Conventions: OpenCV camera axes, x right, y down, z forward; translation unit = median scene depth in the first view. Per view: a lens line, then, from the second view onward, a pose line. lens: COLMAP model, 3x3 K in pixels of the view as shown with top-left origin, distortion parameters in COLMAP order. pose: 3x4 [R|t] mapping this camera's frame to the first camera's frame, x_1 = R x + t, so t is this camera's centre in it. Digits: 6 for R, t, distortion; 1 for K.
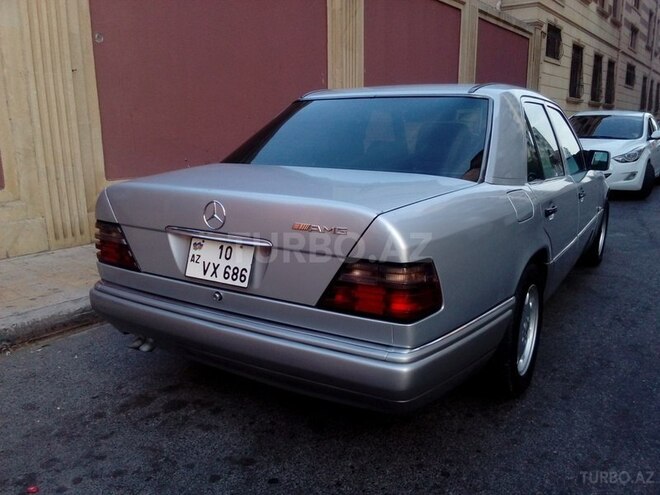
lens RADIAL K [[530.7, 0, 330.0], [0, 530.7, 247.5], [0, 0, 1]] dist [-0.003544, -0.003661]
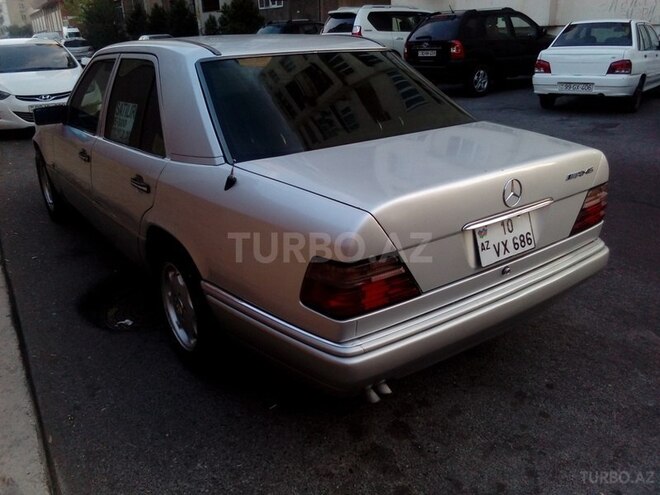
lens RADIAL K [[530.7, 0, 330.0], [0, 530.7, 247.5], [0, 0, 1]] dist [-0.003544, -0.003661]
pose [[0.395475, -0.344849, 0.851281, -1.210469], [0.234307, 0.934053, 0.269528, -0.308237], [-0.888088, 0.092869, 0.450195, 0.834272]]
